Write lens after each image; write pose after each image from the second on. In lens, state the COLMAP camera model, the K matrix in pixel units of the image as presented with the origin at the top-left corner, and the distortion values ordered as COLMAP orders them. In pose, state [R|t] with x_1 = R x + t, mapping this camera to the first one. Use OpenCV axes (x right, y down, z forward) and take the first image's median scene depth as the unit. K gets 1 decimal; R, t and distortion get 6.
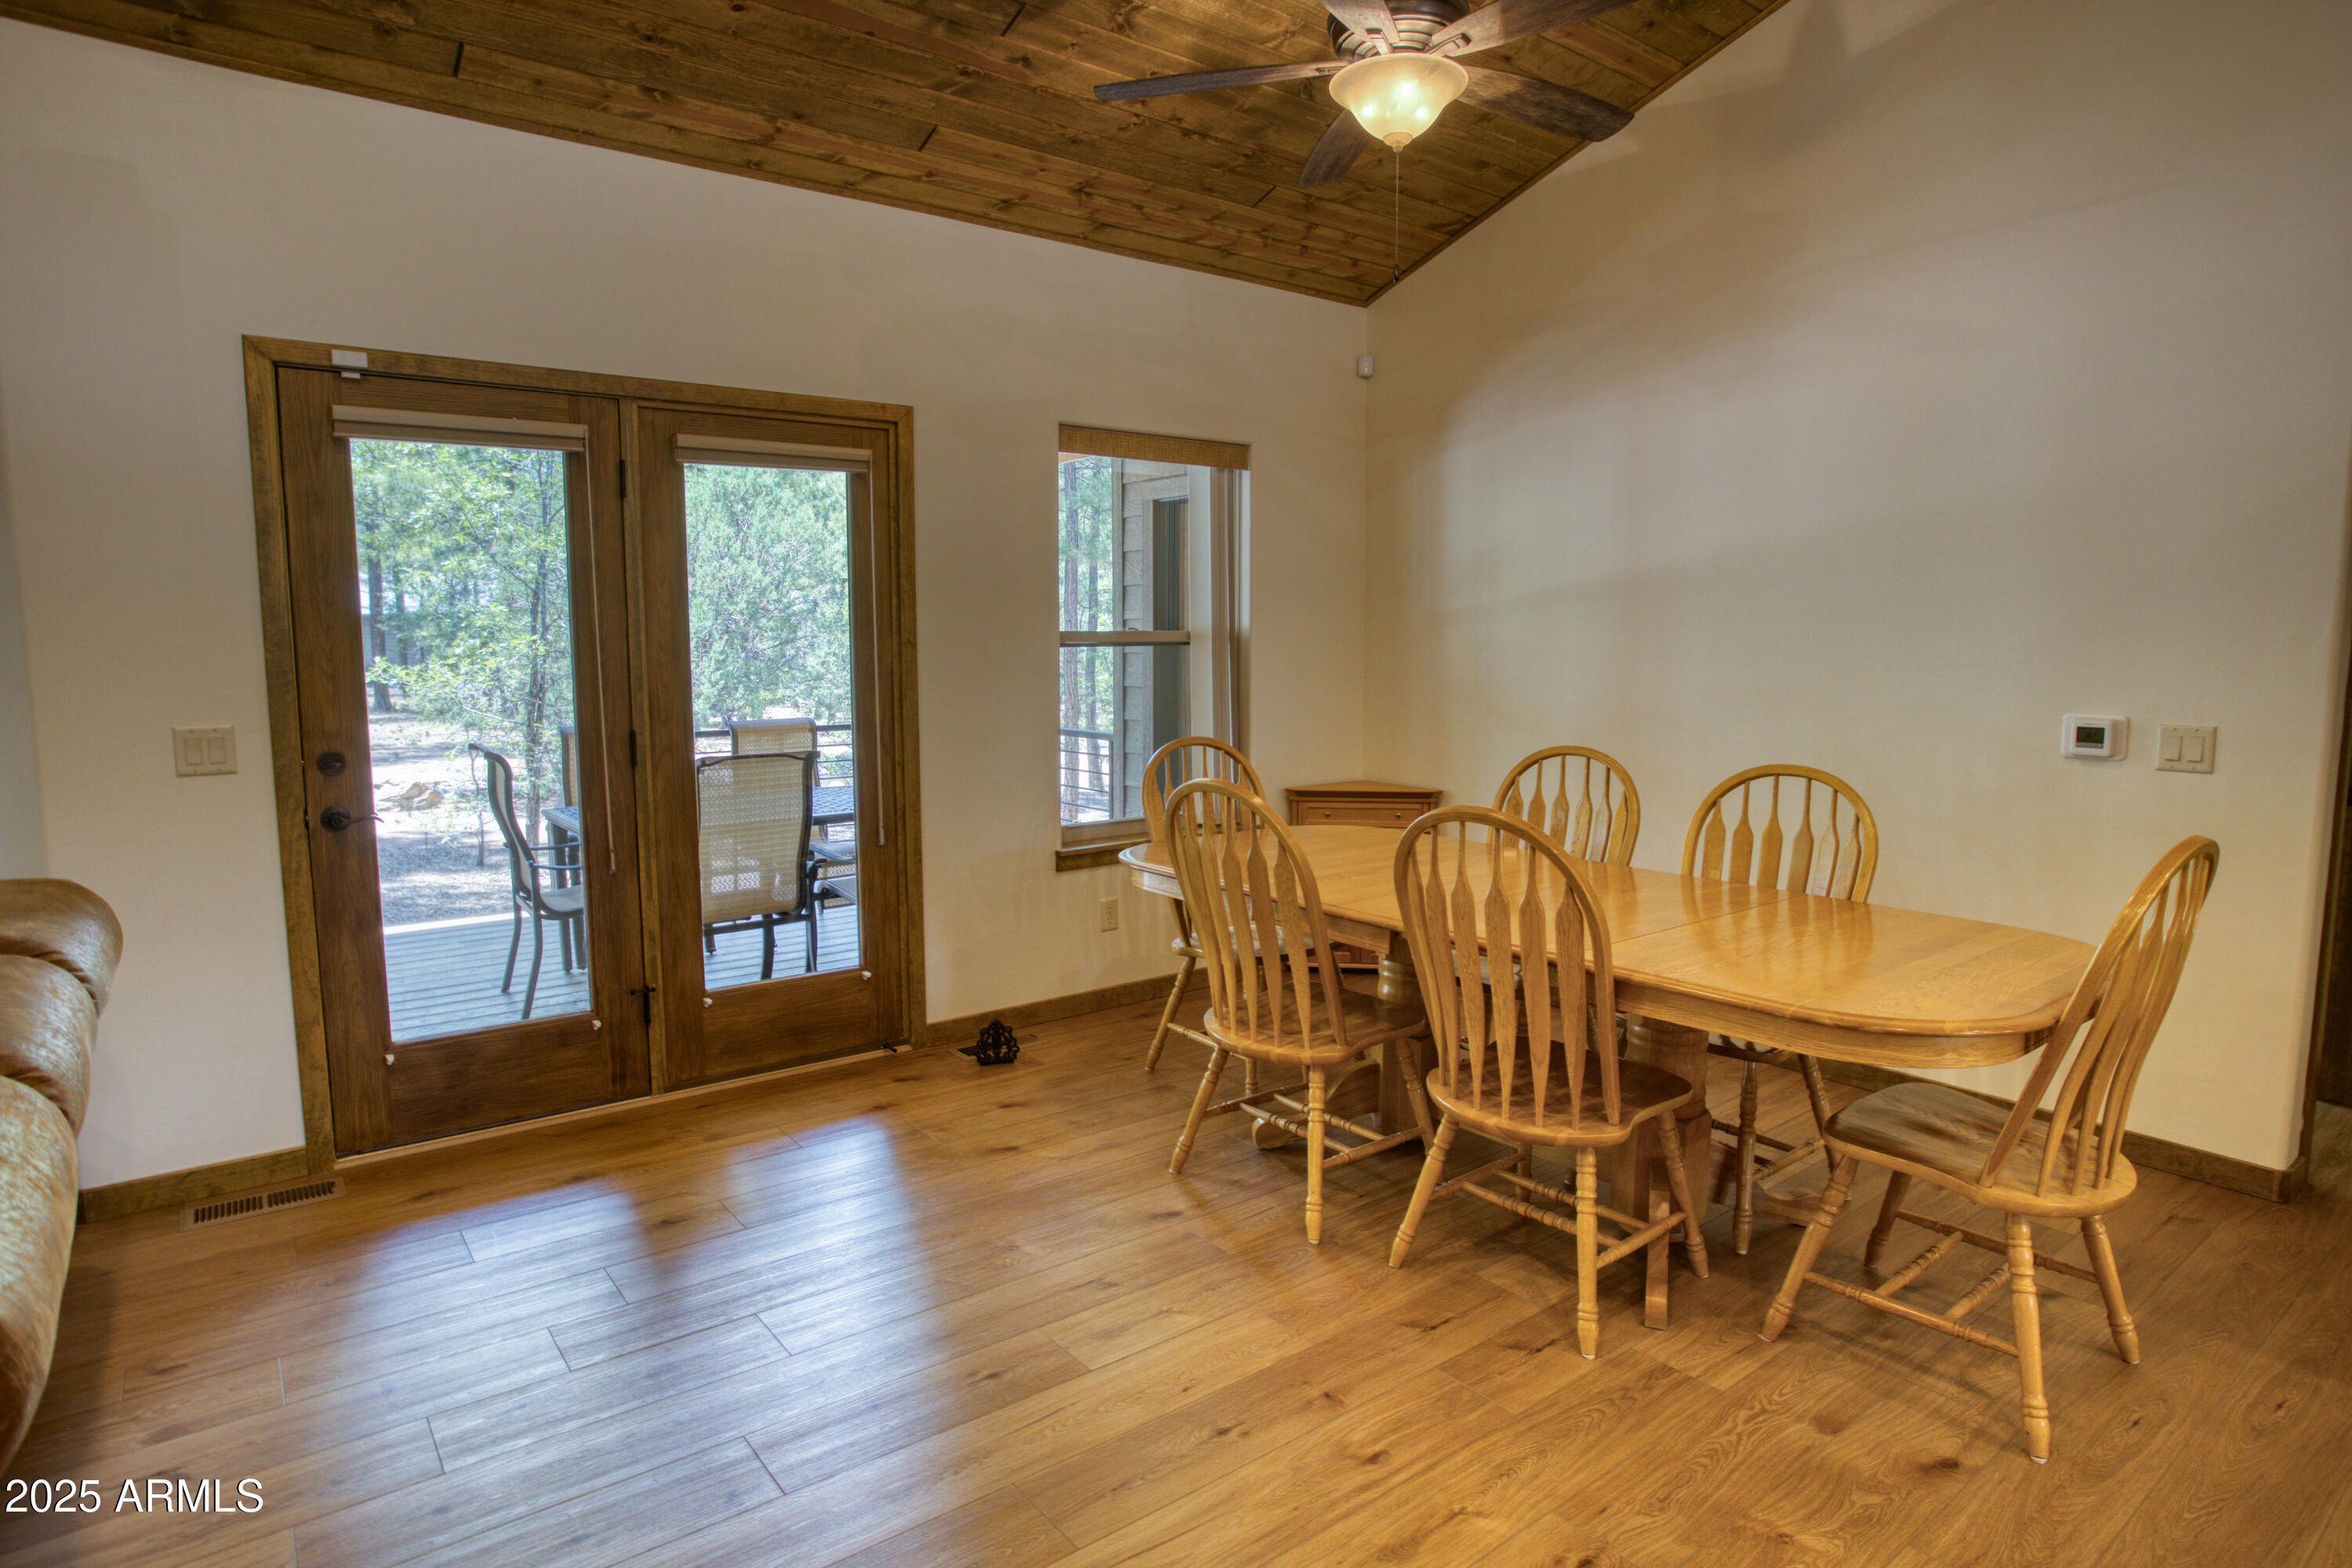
lens RADIAL K [[1302.0, 0, 1168.7], [0, 1302.0, 776.6], [0, 0, 1]] dist [-0.030139, 0.000270]
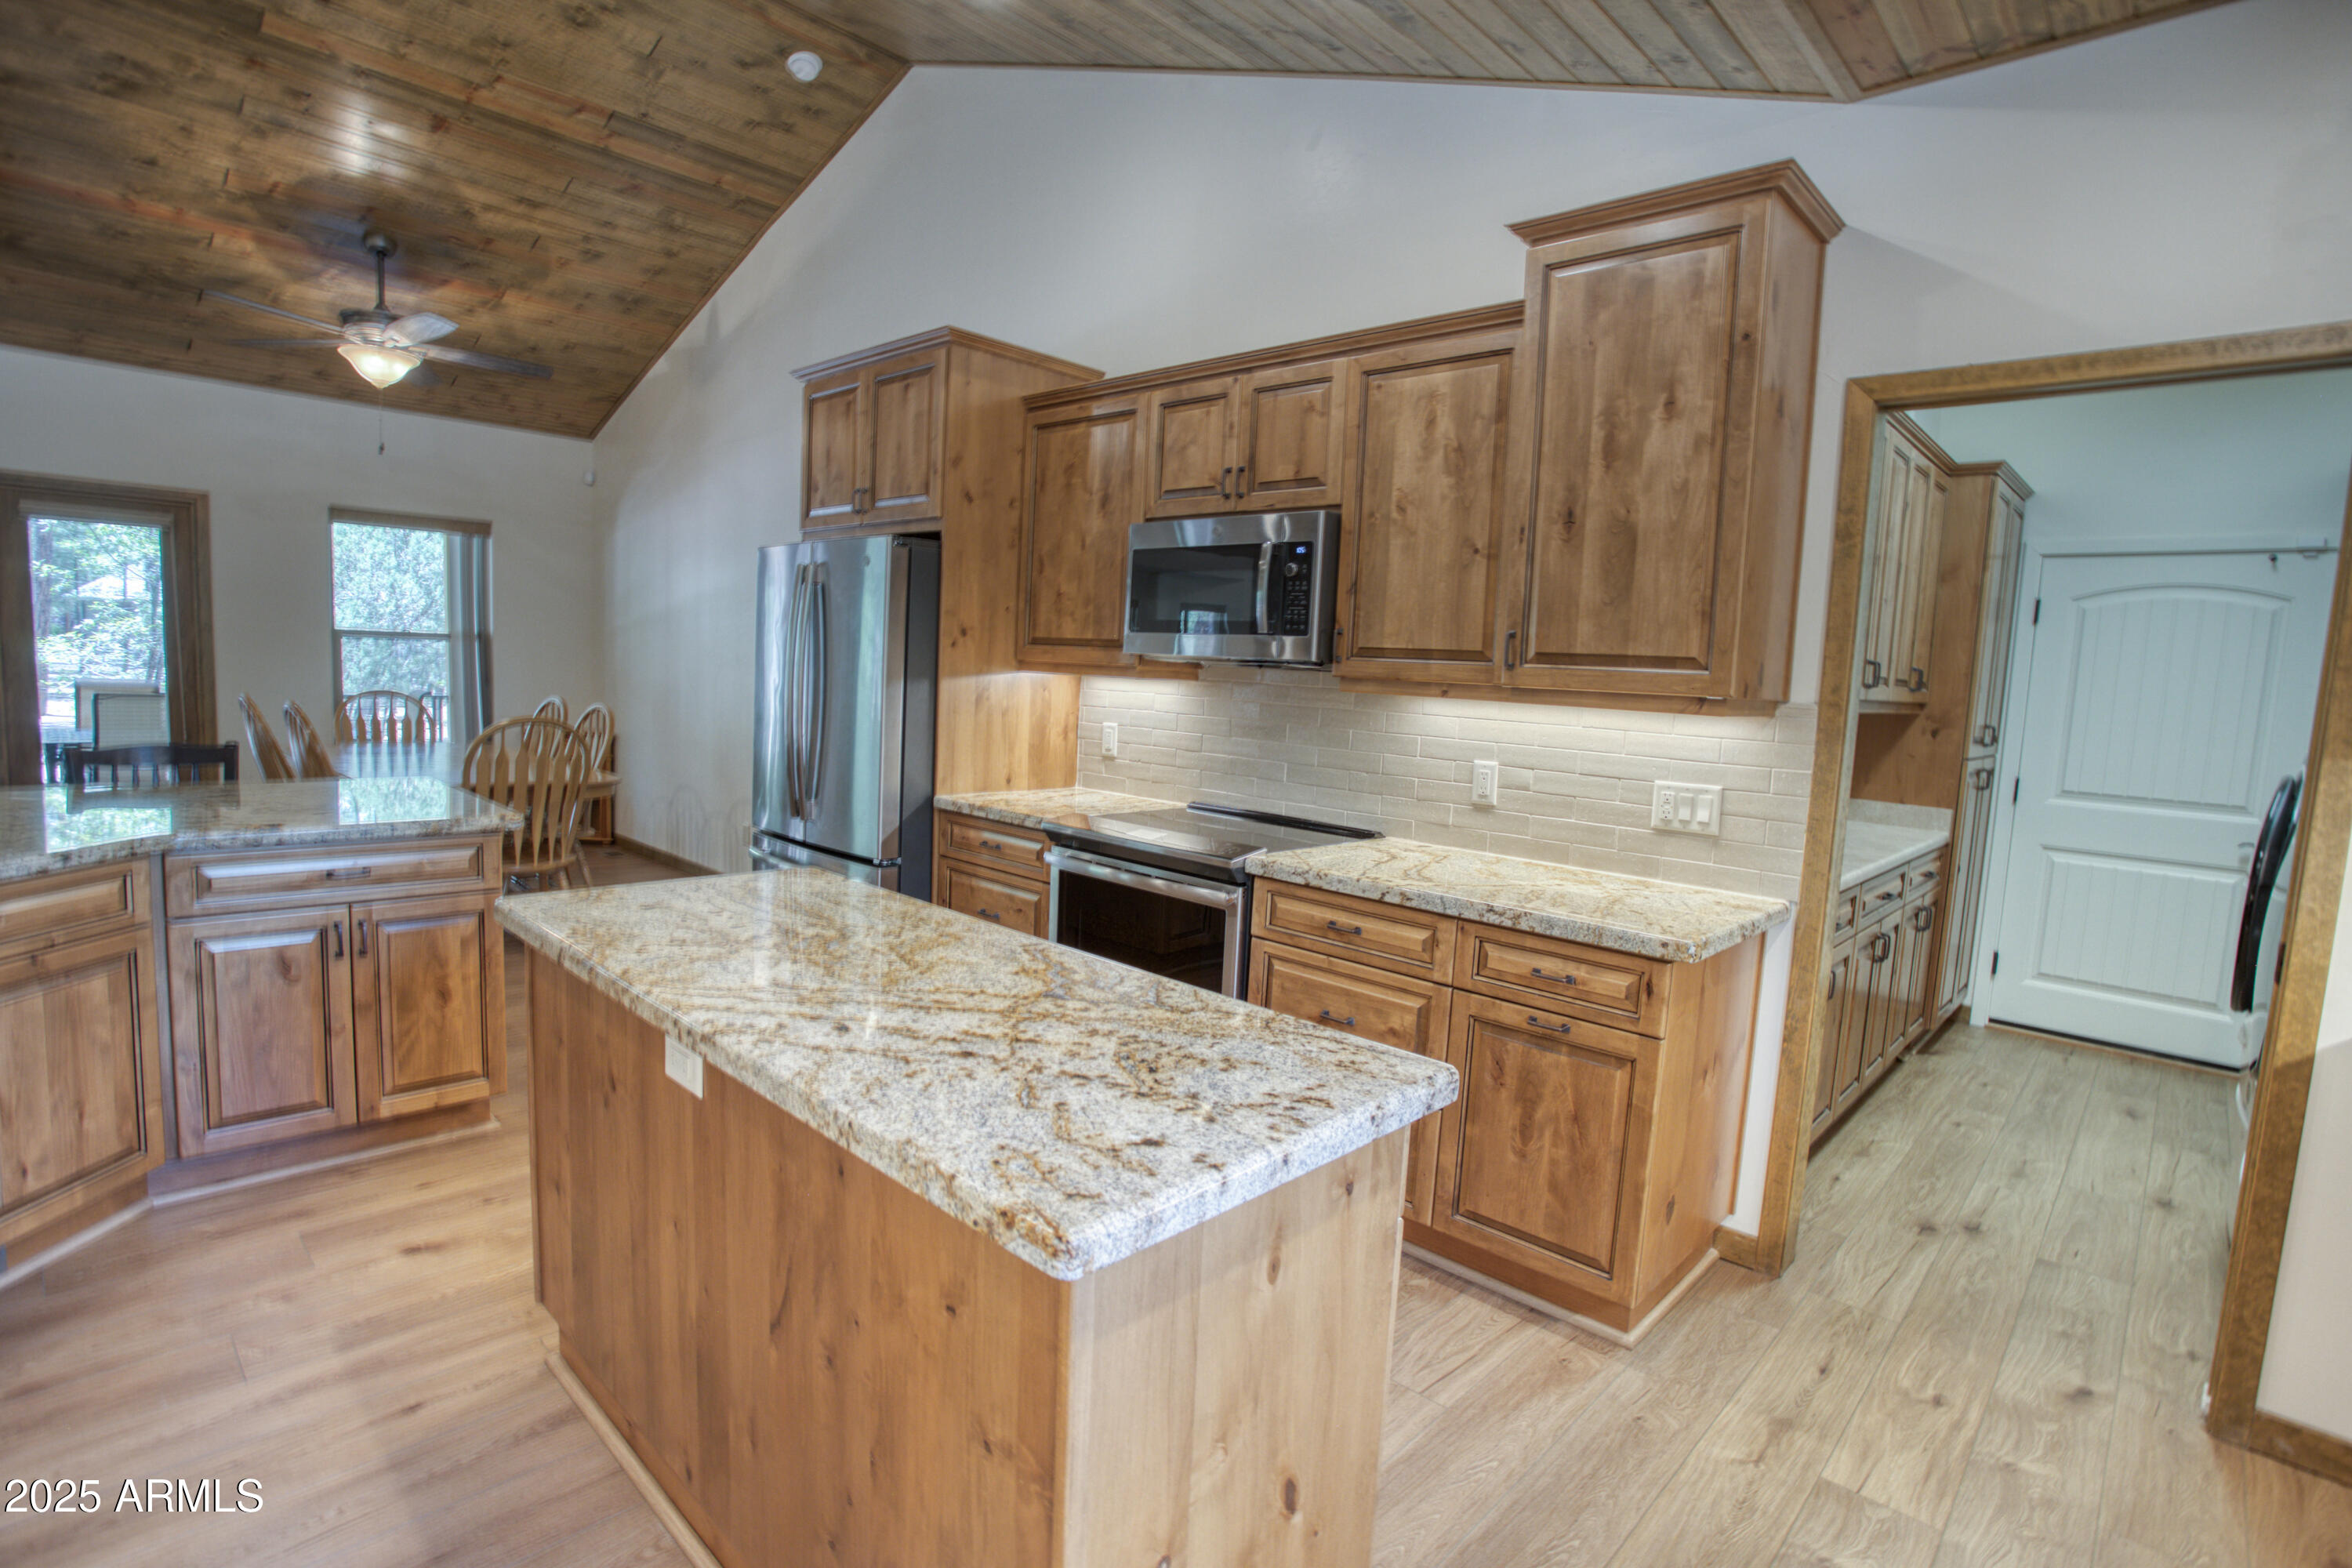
lens RADIAL K [[1125.9, 0, 1174.6], [0, 1125.9, 776.3], [0, 0, 1]] dist [0.001947, 0.000184]
pose [[0.990249, 0.021810, 0.137590, 0.958597], [-0.021492, 0.999762, -0.003798, 0.072967], [-0.137640, 0.000804, 0.990482, -0.712358]]
